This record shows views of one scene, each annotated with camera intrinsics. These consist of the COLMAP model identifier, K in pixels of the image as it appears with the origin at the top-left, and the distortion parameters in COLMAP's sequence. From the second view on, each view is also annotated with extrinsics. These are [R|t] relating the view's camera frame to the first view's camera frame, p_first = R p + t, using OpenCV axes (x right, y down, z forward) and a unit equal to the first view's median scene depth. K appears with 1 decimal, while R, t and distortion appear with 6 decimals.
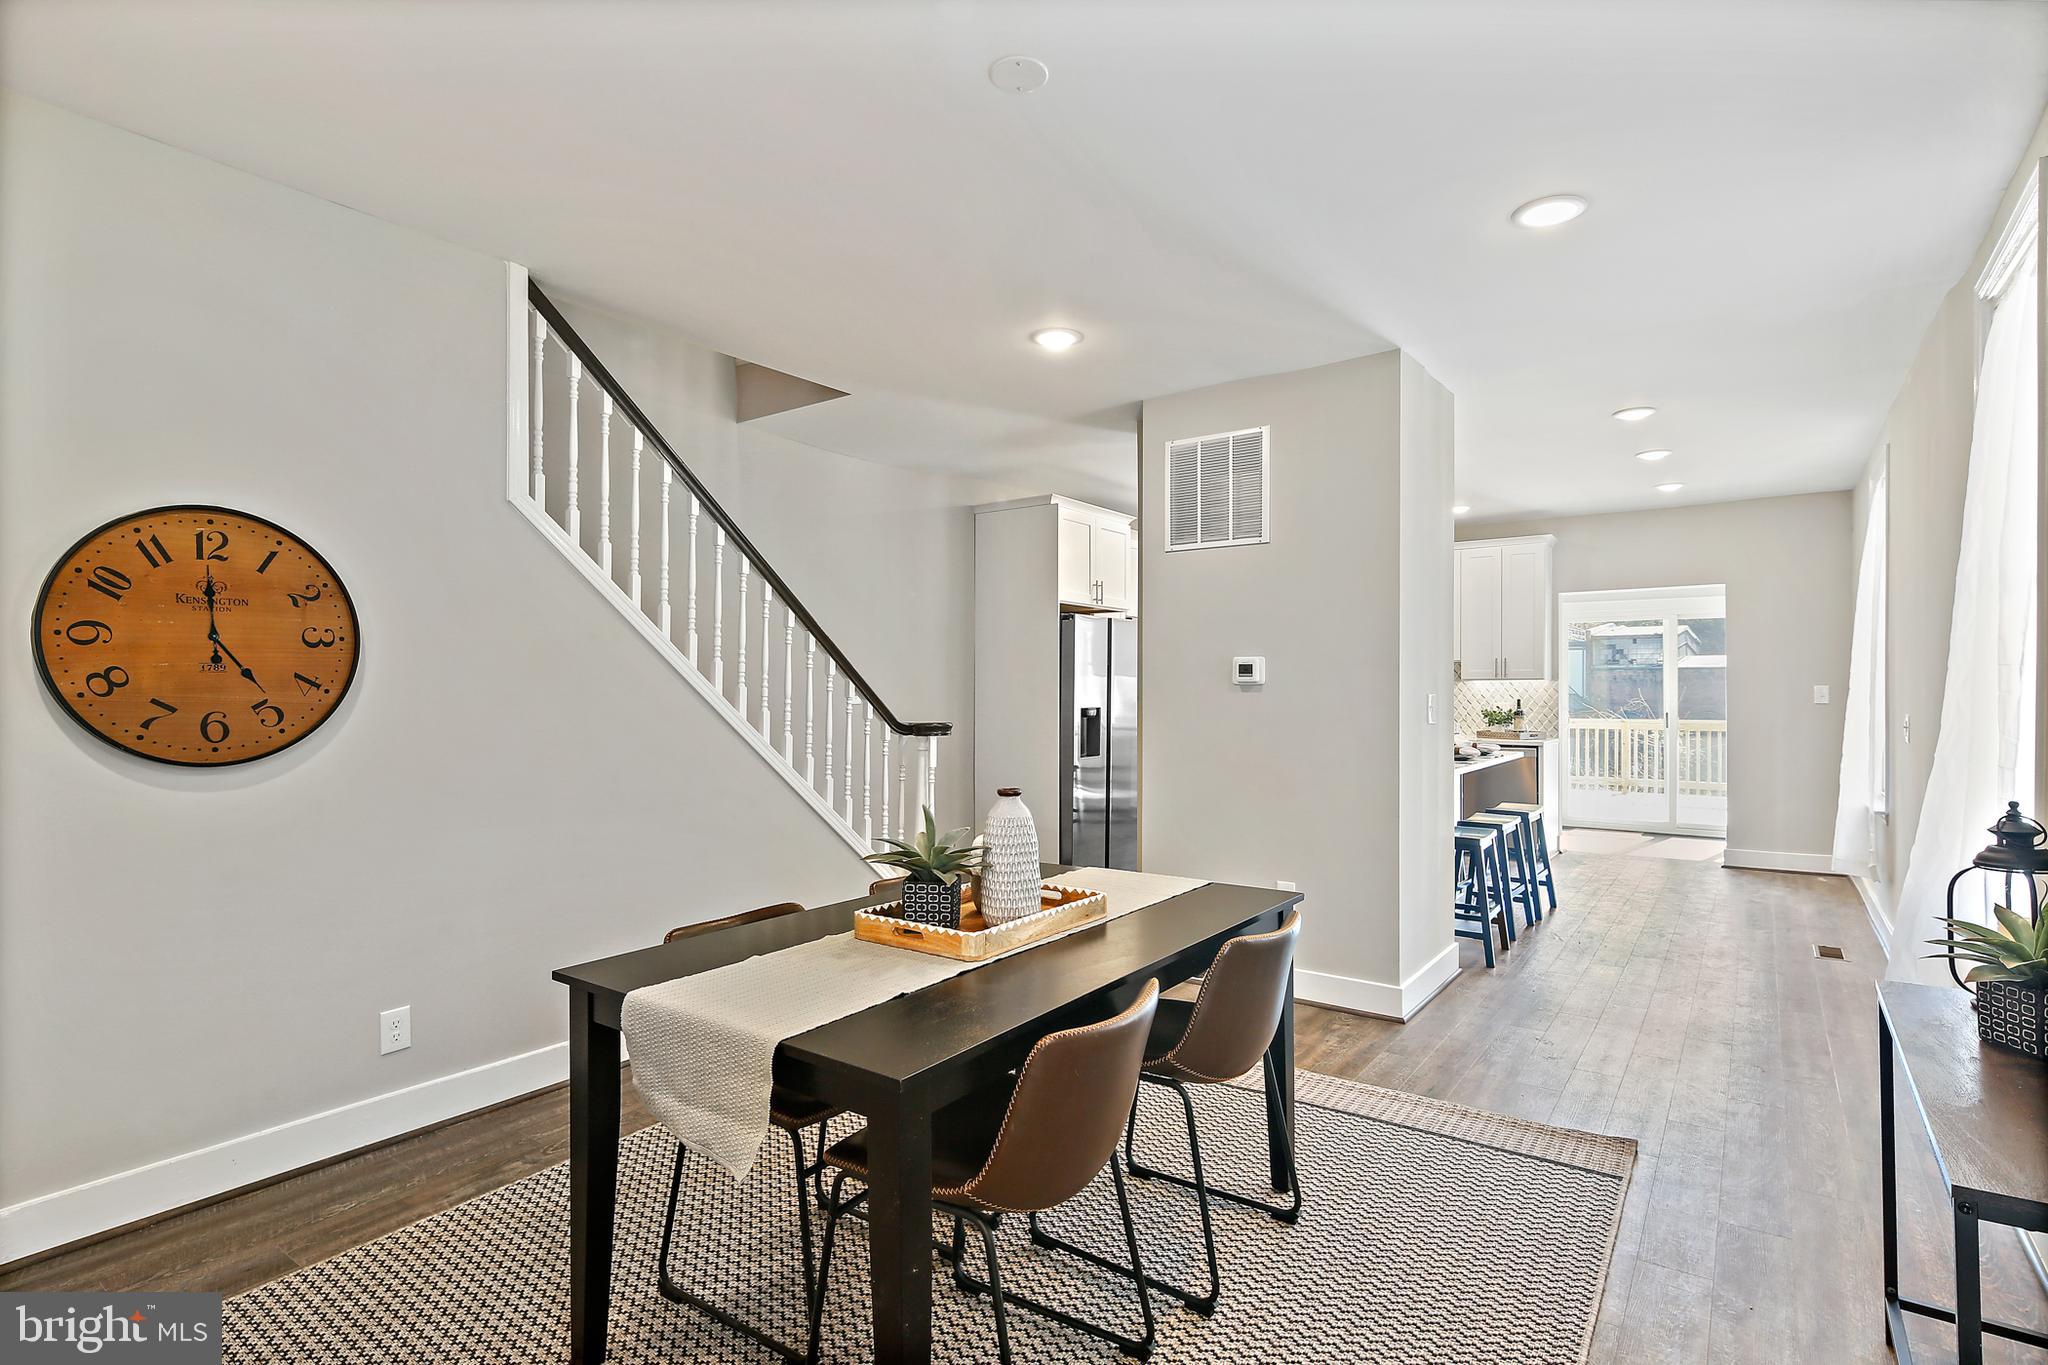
lens RADIAL K [[1002.1, 0, 994.9], [0, 1002.1, 683.3], [0, 0, 1]] dist [0.003489, -0.002118]
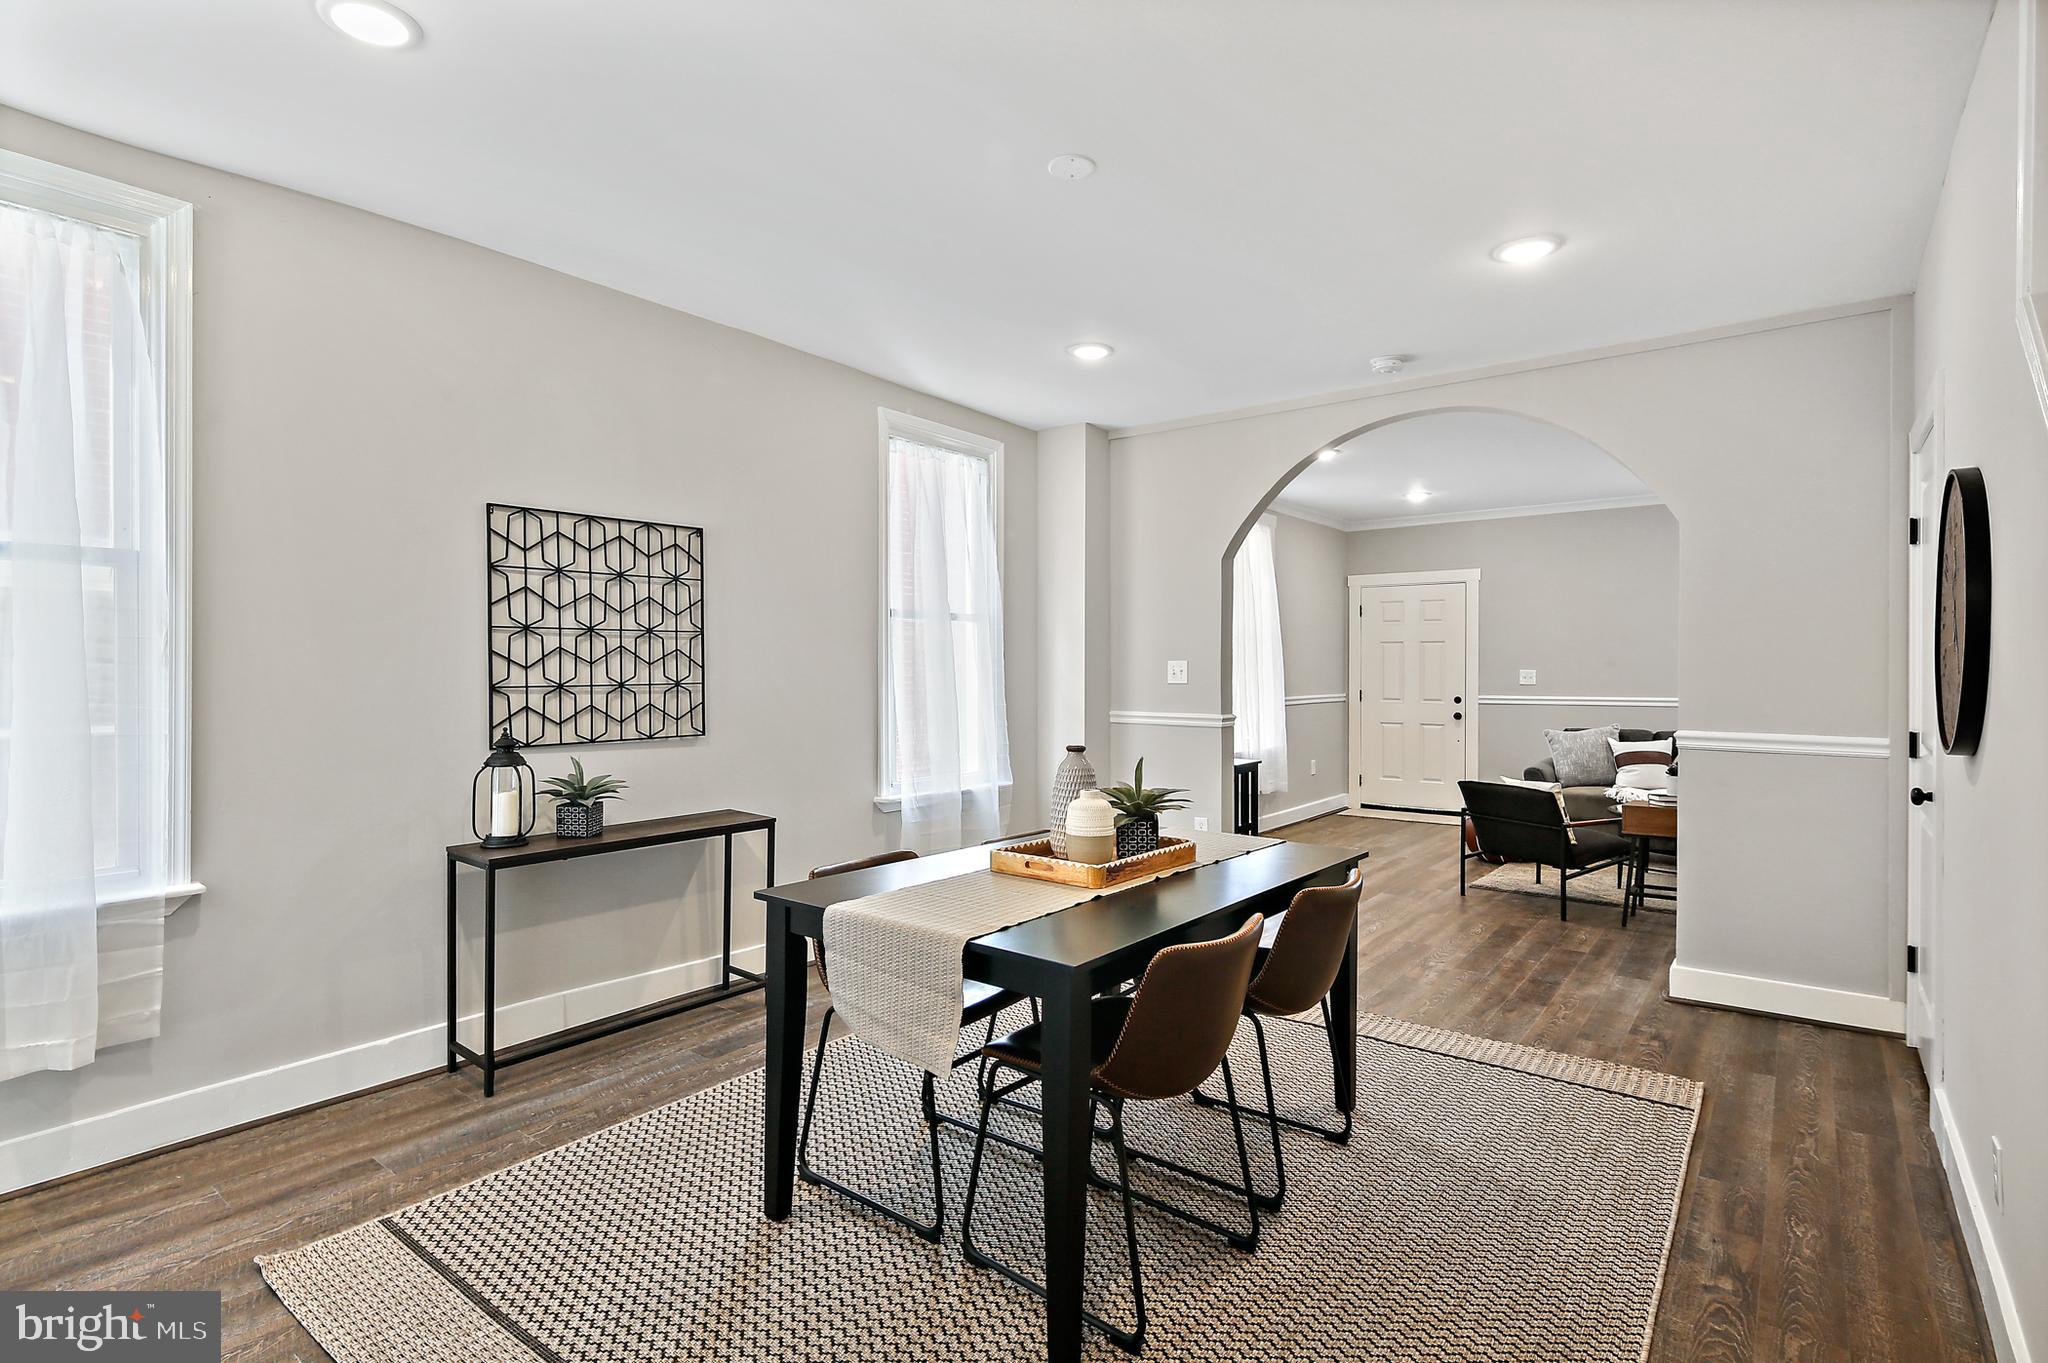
lens RADIAL K [[1002.1, 0, 1030.2], [0, 1002.1, 677.8], [0, 0, 1]] dist [0.003489, -0.002118]
pose [[-0.999664, -0.003270, 0.025694, 0.038020], [-0.003166, 0.999987, 0.004107, 0.010908], [-0.025708, 0.004025, -0.999661, 1.850669]]
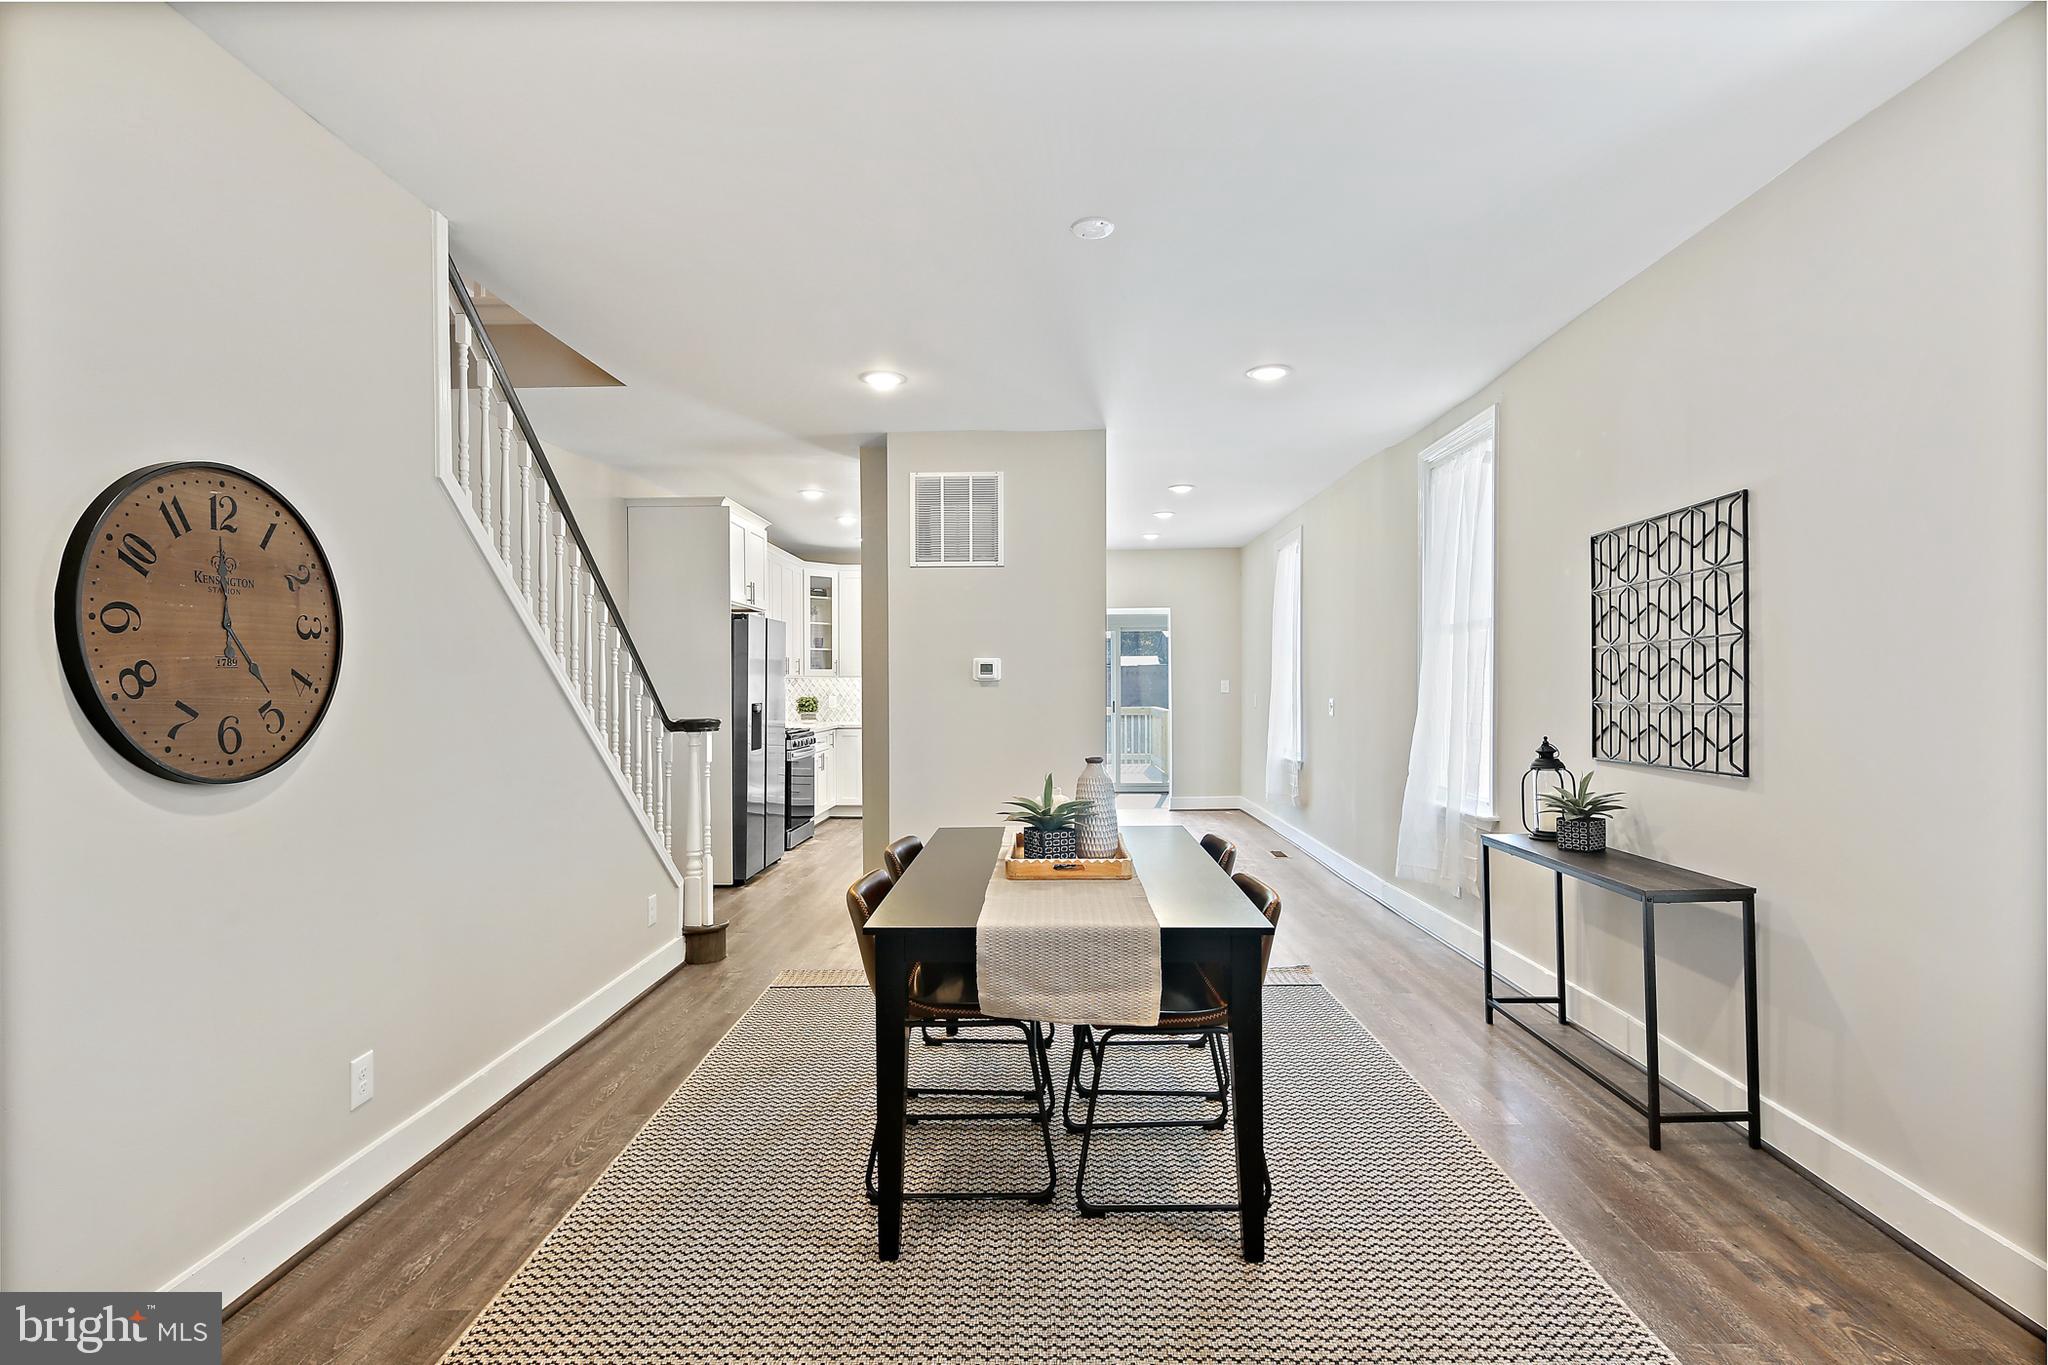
lens RADIAL K [[1002.1, 0, 1018.0], [0, 1002.1, 685.2], [0, 0, 1]] dist [0.003489, -0.002118]
pose [[0.818926, -0.004693, 0.573880, -0.691791], [0.001432, 0.999980, 0.006135, -0.001171], [-0.573897, -0.004202, 0.818917, -0.040331]]
